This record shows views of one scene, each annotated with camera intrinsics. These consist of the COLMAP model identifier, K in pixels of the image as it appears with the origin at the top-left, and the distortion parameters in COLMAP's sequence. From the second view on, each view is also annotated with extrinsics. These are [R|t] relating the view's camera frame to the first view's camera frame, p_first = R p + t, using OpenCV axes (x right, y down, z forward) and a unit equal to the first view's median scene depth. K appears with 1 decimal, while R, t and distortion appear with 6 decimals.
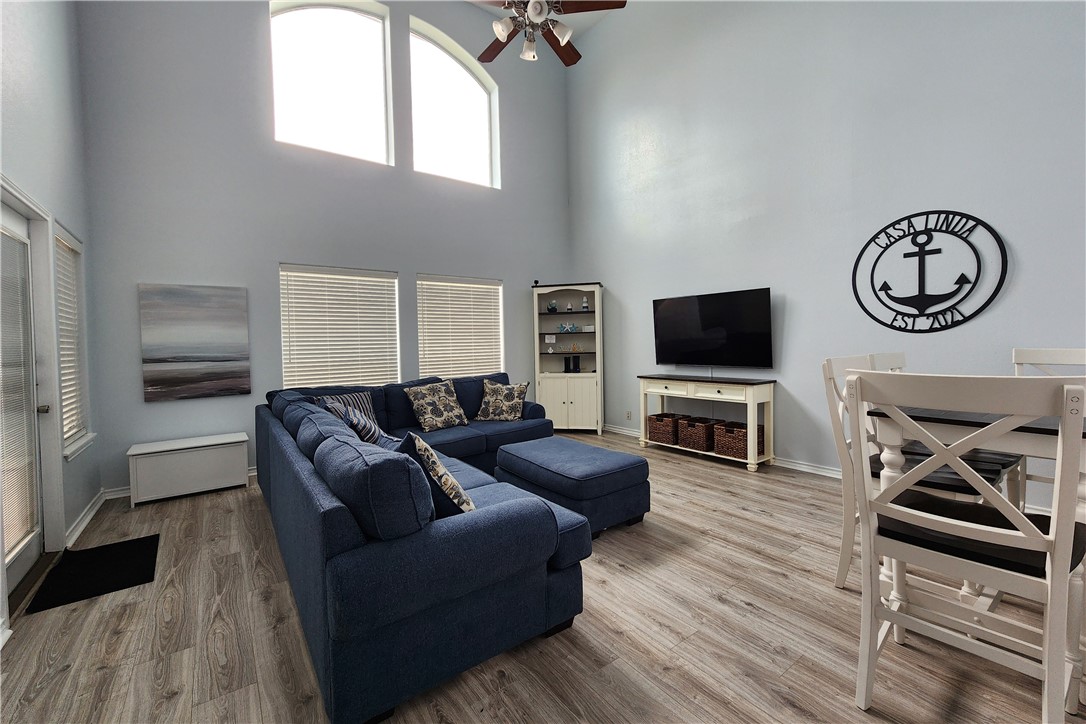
lens RADIAL K [[423.3, 0, 549.4], [0, 423.3, 354.1], [0, 0, 1]] dist [-0.001767, 0.000870]
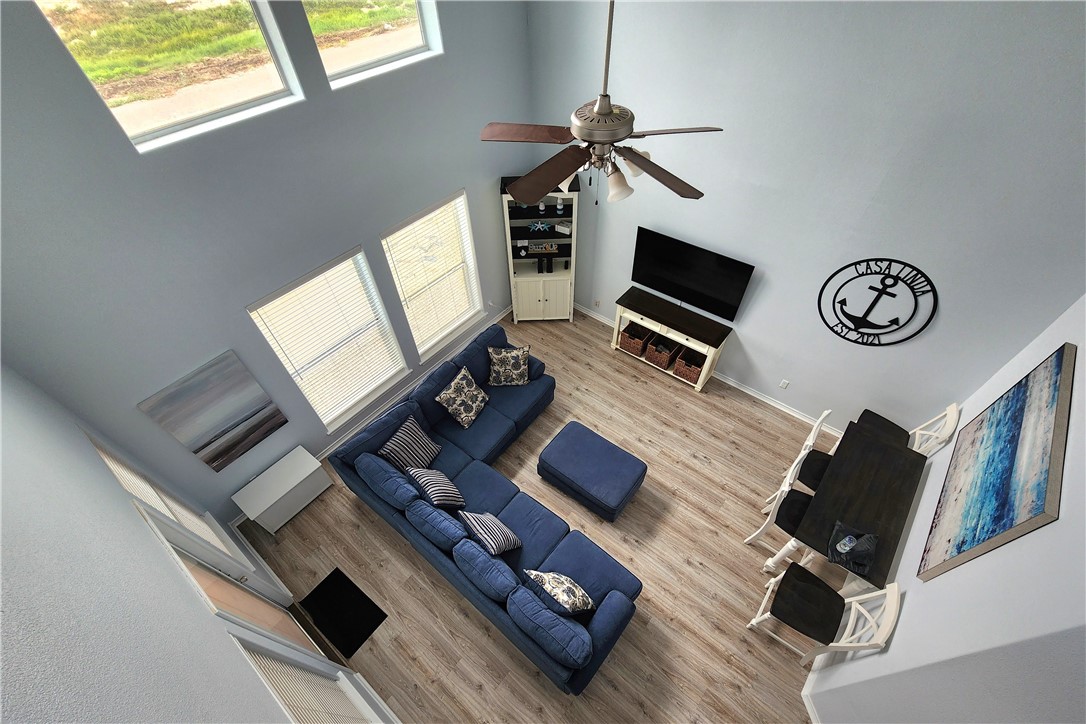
lens RADIAL K [[444.3, 0, 536.9], [0, 444.3, 363.4], [0, 0, 1]] dist [-0.003823, 0.001118]
pose [[0.972261, -0.172797, 0.157635, -0.299771], [0.002520, 0.681650, 0.731674, -1.023220], [-0.233883, -0.710981, 0.663177, 0.255886]]
